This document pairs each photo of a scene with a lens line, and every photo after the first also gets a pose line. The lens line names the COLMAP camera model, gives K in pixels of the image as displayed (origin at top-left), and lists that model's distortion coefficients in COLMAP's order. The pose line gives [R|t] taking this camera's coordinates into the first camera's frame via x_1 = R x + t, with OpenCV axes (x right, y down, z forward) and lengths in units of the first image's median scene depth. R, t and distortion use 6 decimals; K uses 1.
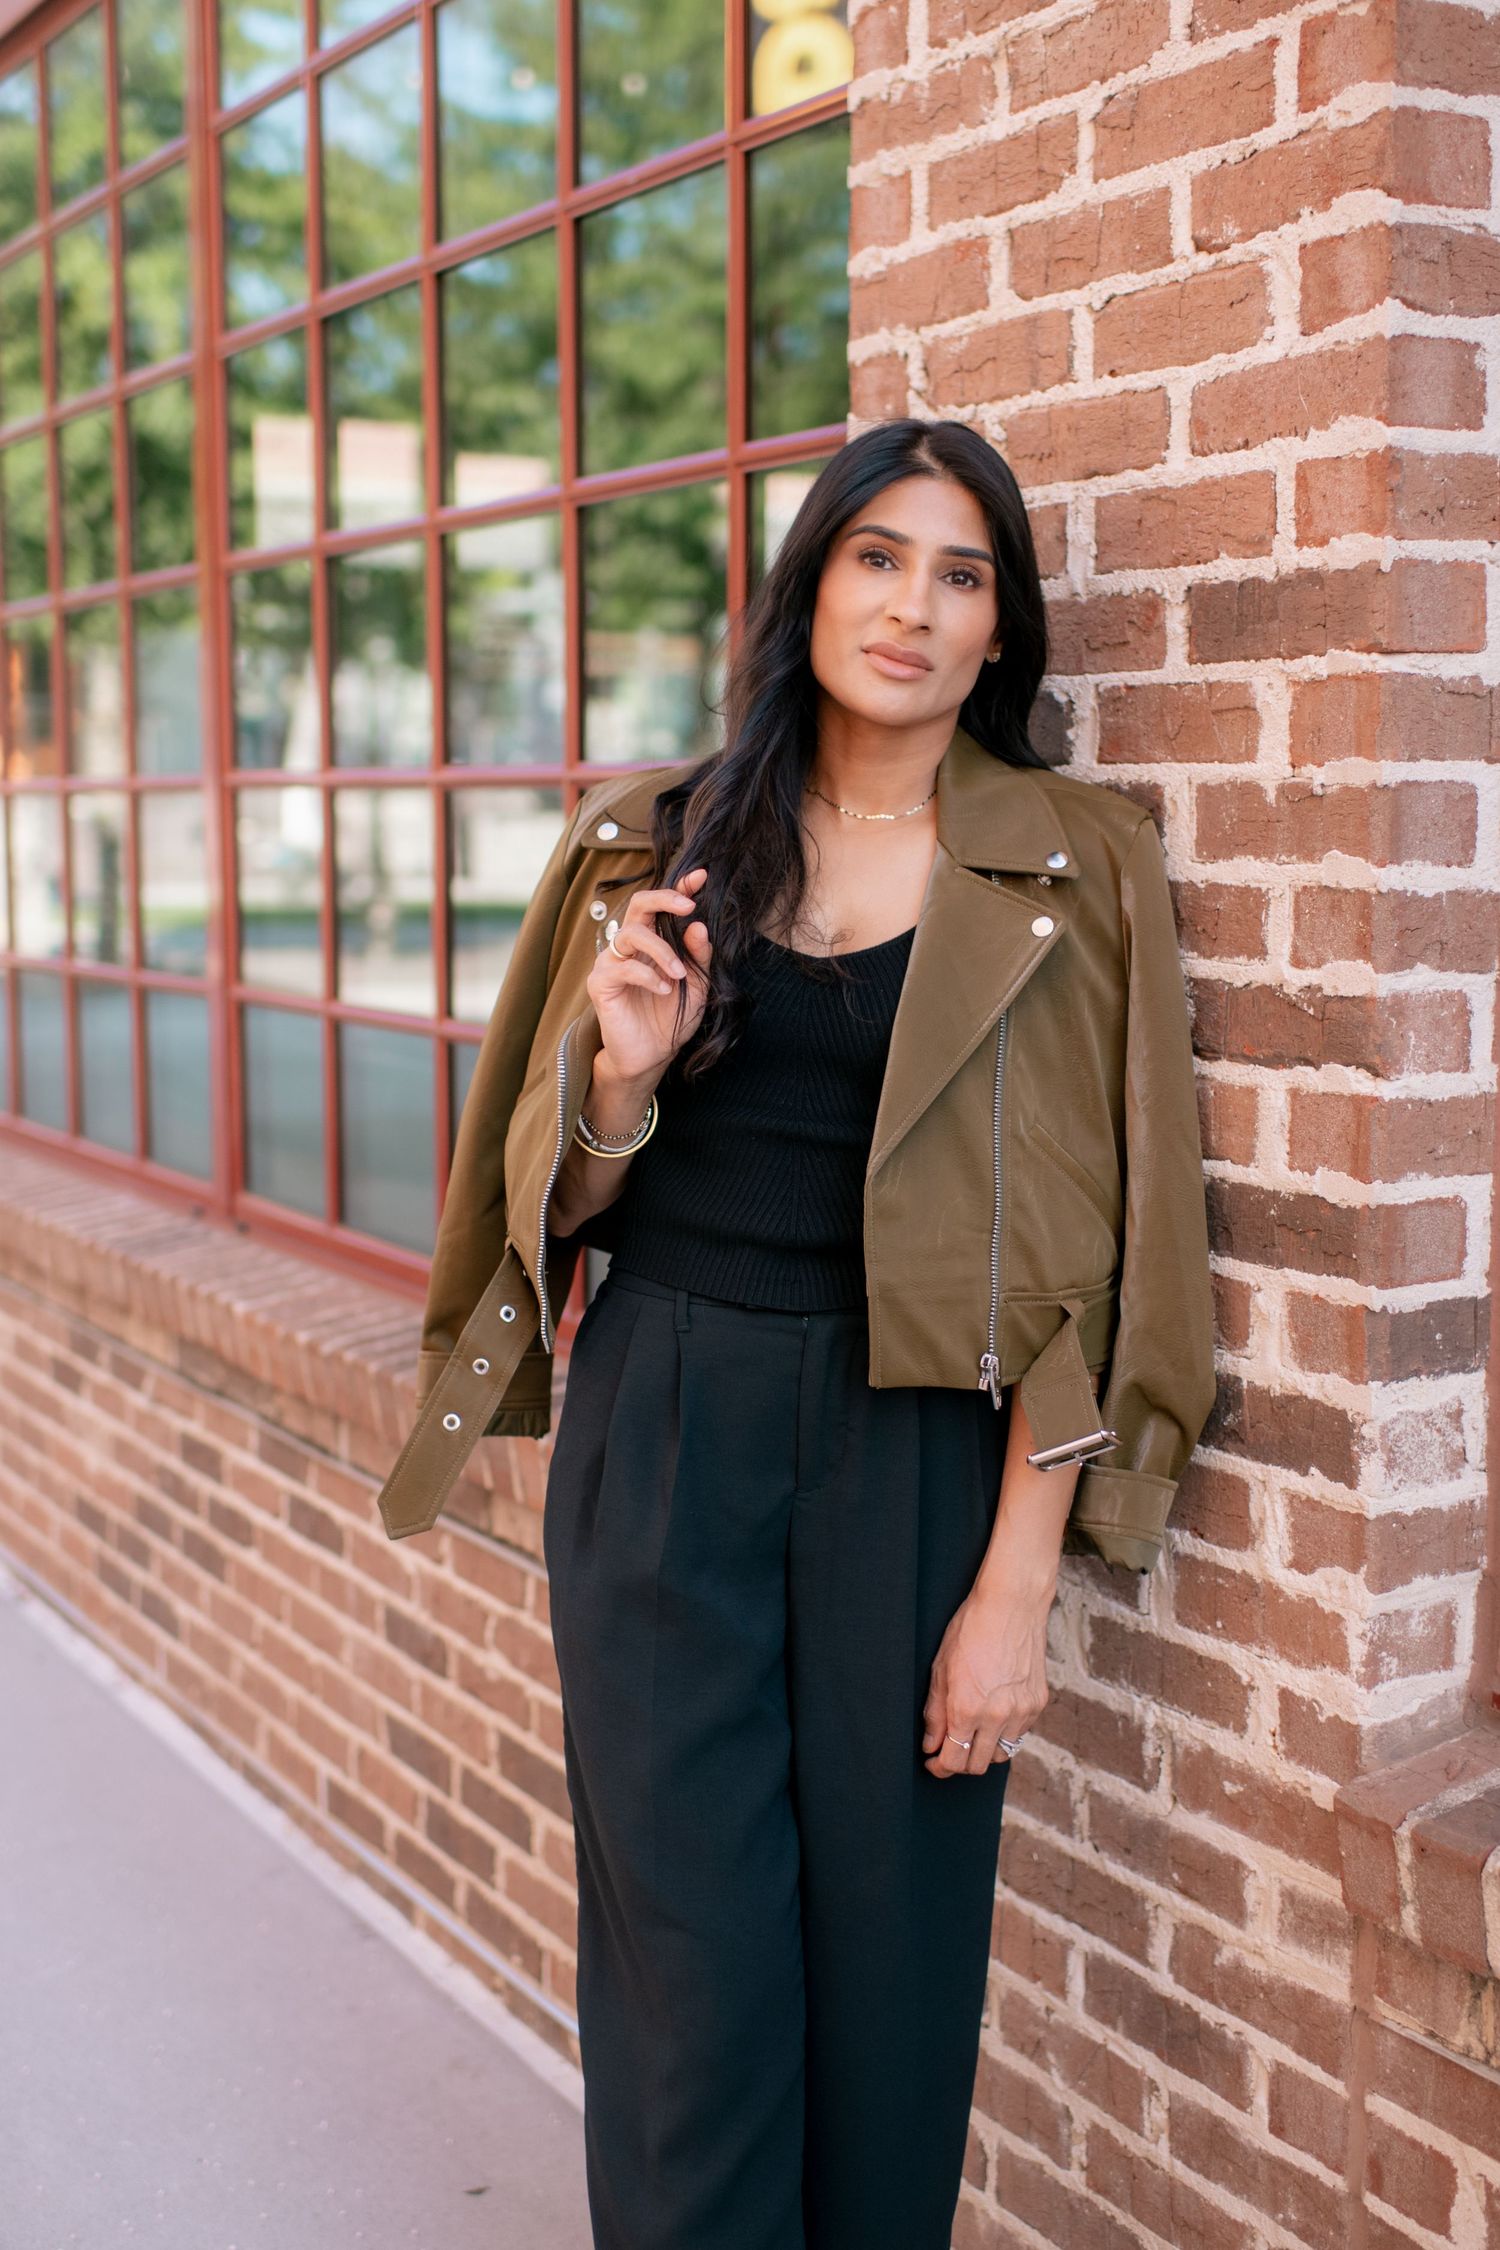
lens RADIAL K [[2801.2, 0, 750.0], [0, 2801.2, 1125.0], [0, 0, 1]] dist [-0.054943, 0.092200]
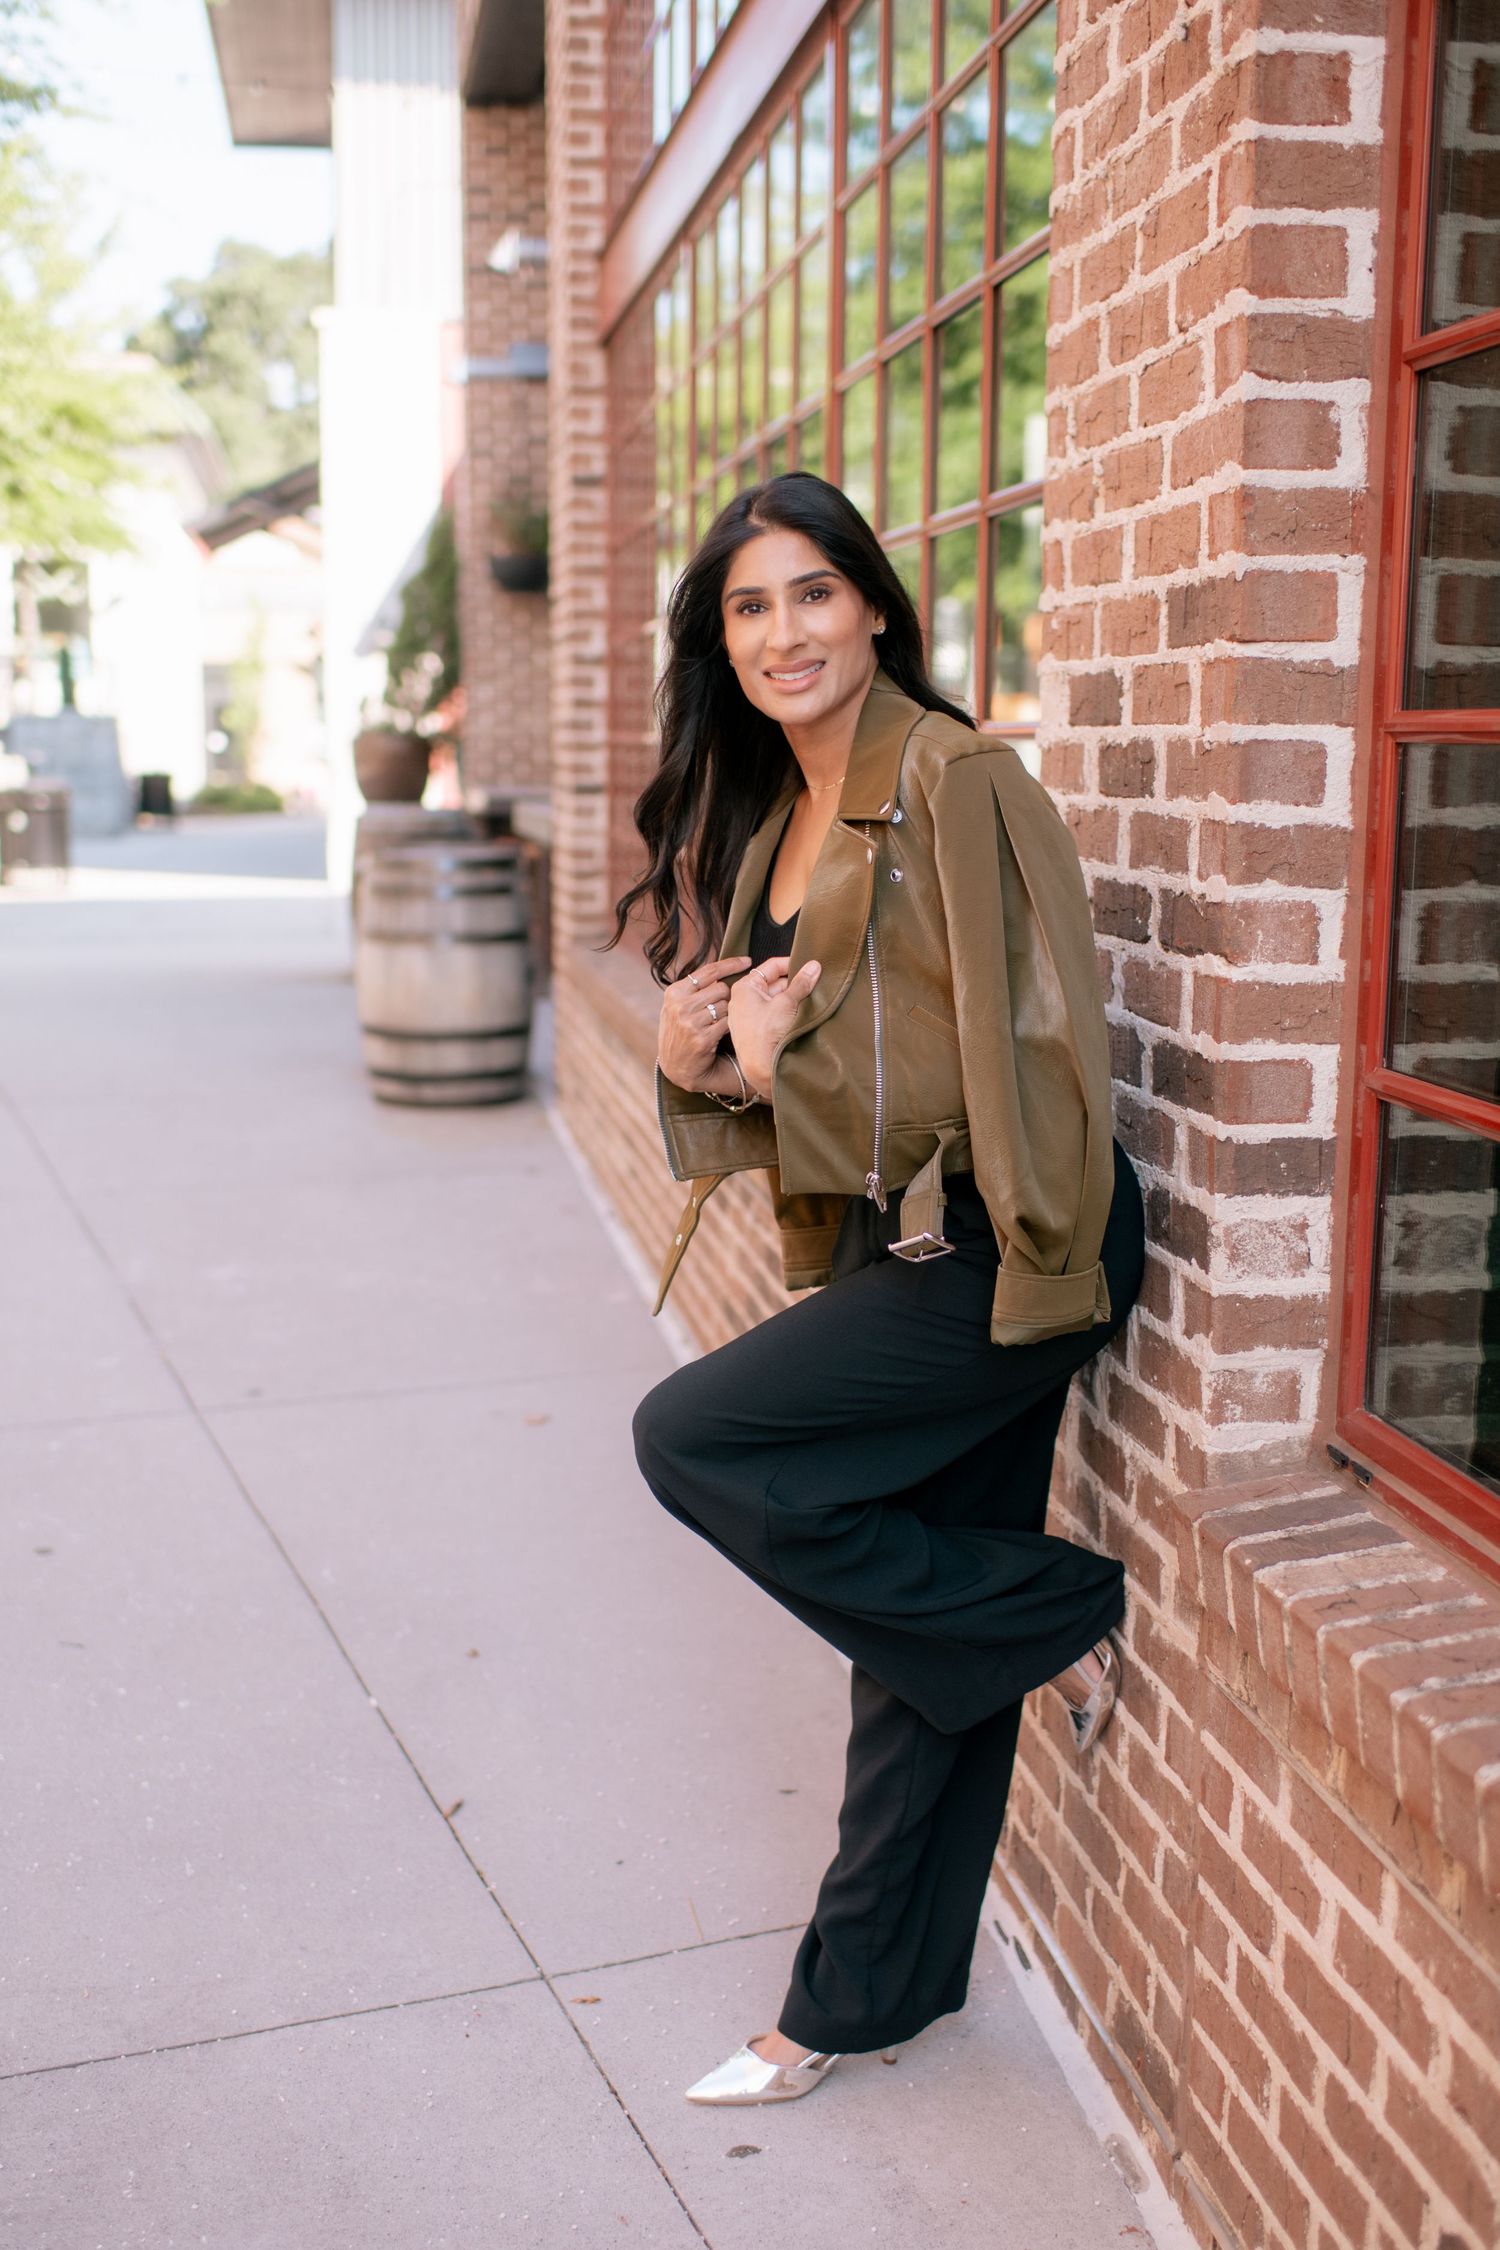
lens RADIAL K [[2584.1, 0, 745.2], [0, 2584.1, 1199.1], [0, 0, 1]] dist [-0.047922, 0.056578]
pose [[0.930062, 0.077153, -0.359210, 0.452380], [-0.057415, 0.996212, 0.065313, 0.027051], [0.362888, -0.040121, 0.930969, -0.225659]]
